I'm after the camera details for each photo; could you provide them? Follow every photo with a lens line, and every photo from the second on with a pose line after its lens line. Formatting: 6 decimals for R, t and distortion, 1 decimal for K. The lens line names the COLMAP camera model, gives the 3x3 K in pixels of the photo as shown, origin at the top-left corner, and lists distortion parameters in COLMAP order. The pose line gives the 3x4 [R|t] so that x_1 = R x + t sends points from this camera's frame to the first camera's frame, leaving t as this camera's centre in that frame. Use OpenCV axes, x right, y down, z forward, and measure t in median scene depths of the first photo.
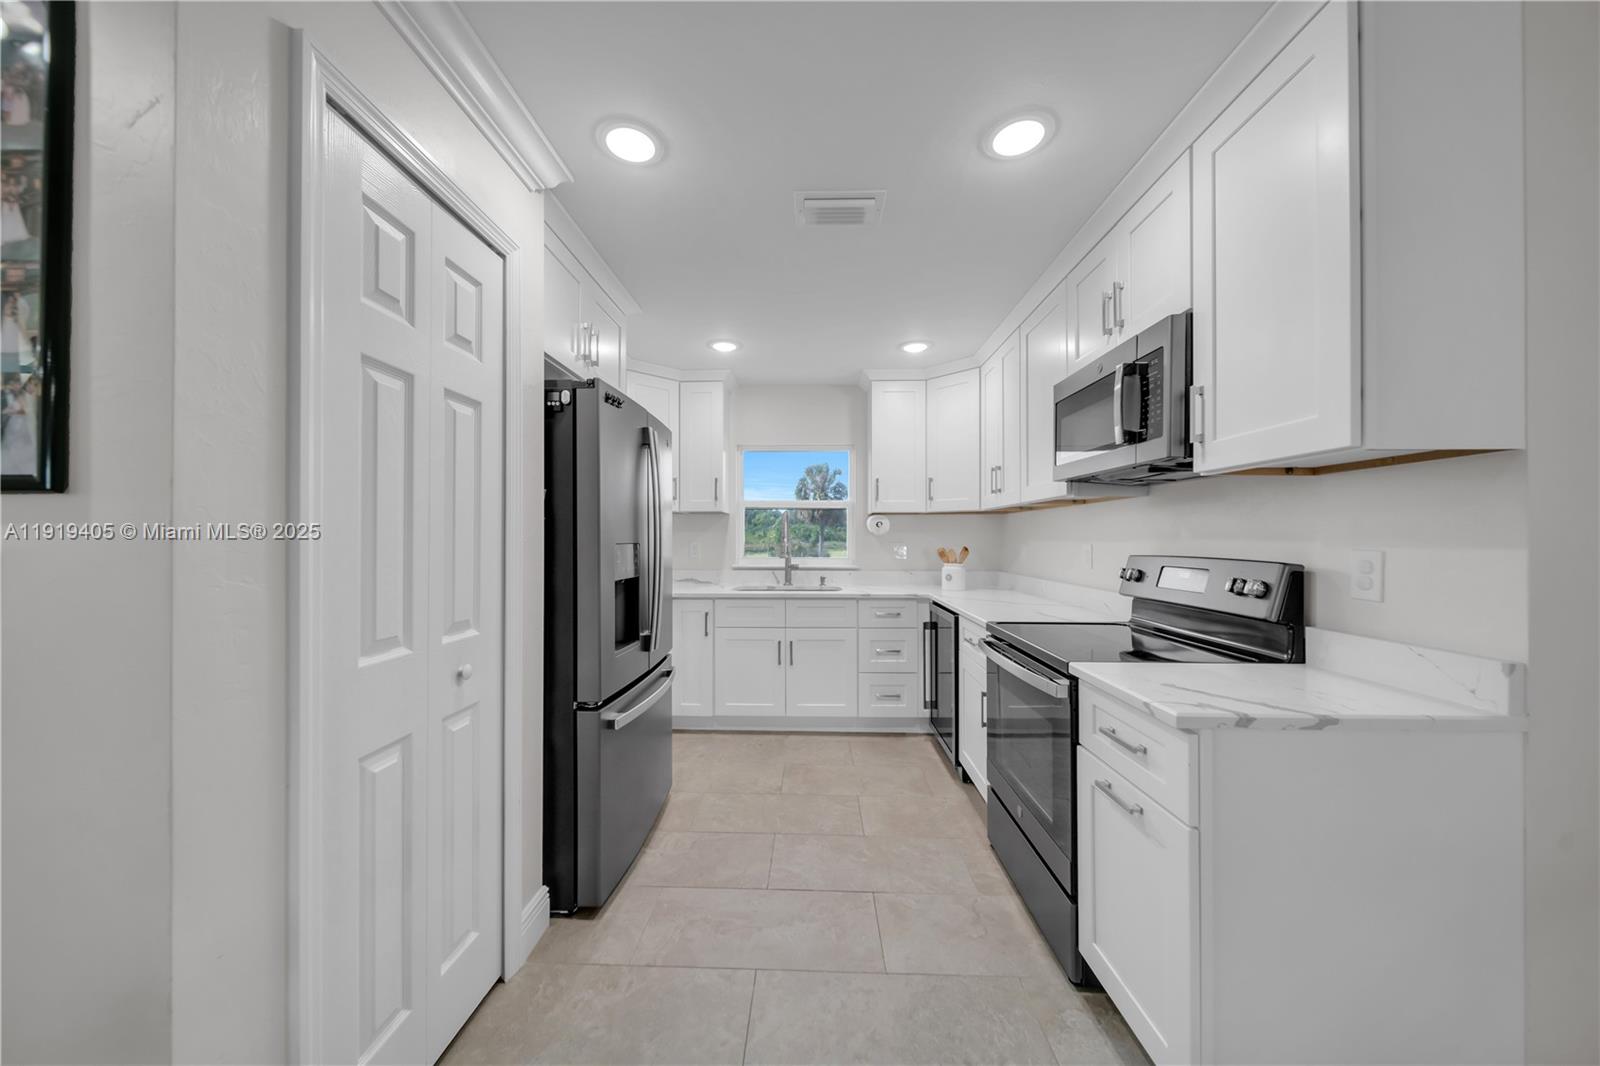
lens RADIAL K [[552.9, 0, 798.6], [0, 552.9, 534.6], [0, 0, 1]] dist [0.000088, -0.001357]
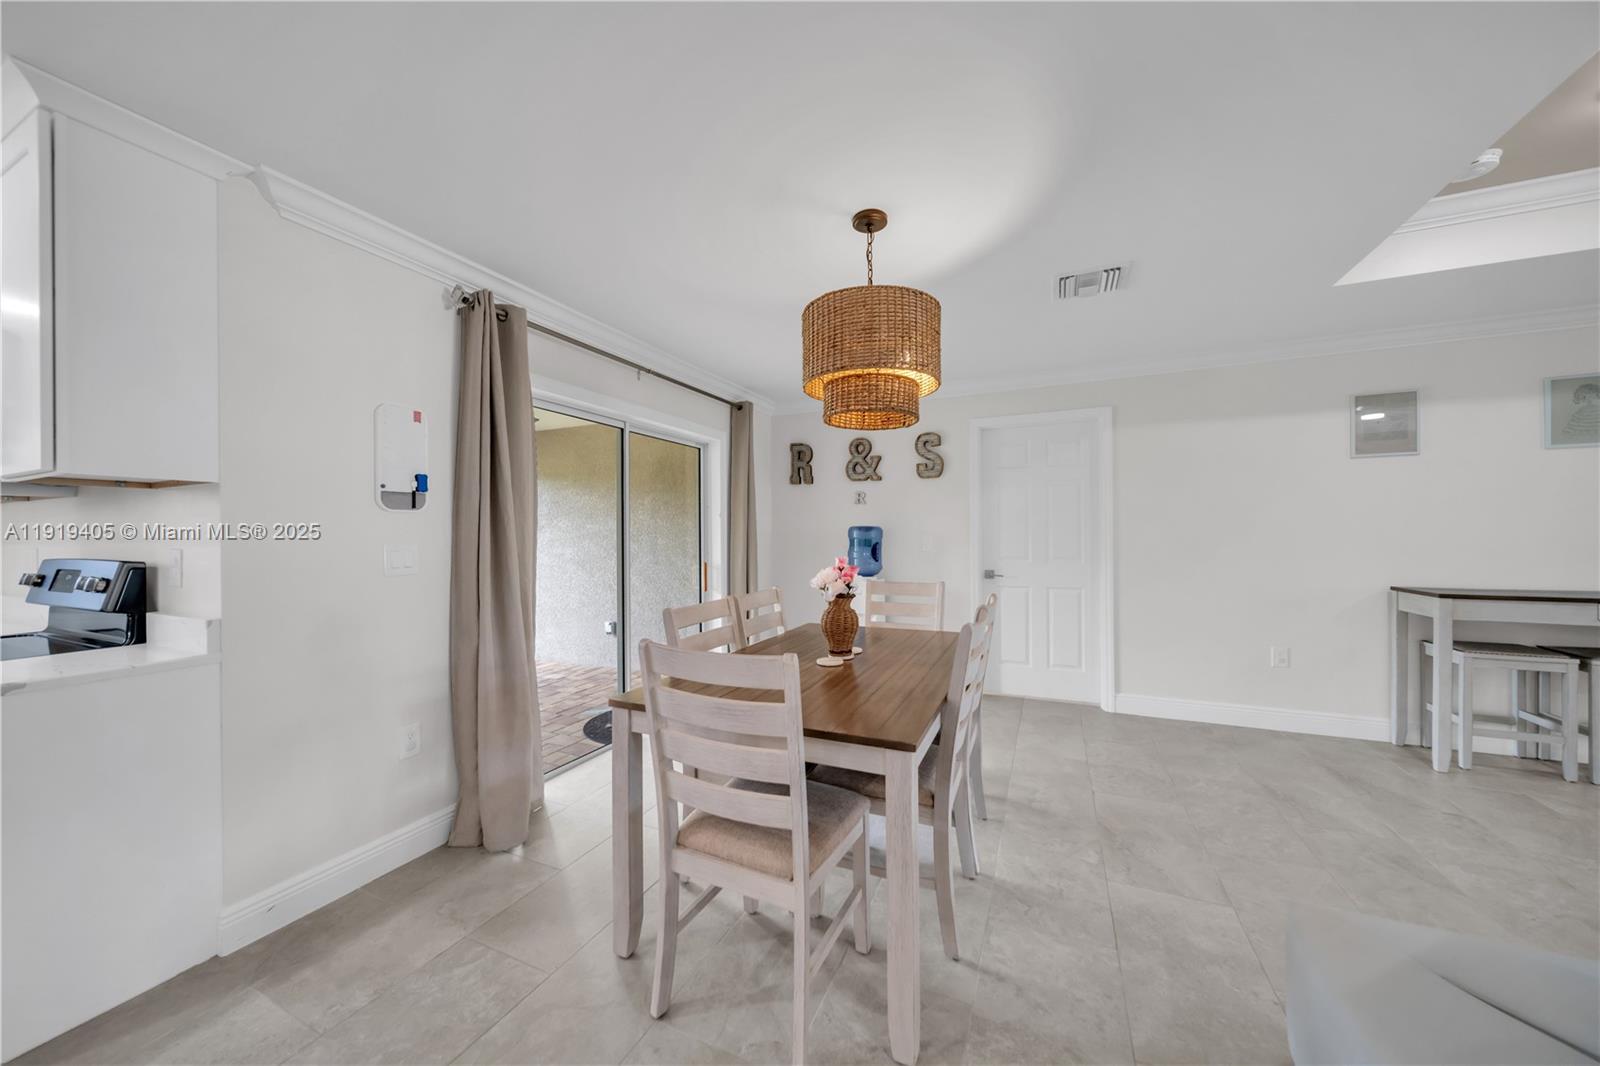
lens RADIAL K [[552.9, 0, 803.6], [0, 552.9, 540.2], [0, 0, 1]] dist [0.000088, -0.001357]
pose [[0.379799, -0.014818, 0.924950, 0.242736], [0.003704, 0.999888, 0.014498, -0.003563], [-0.925062, -0.002080, 0.379811, -0.567306]]
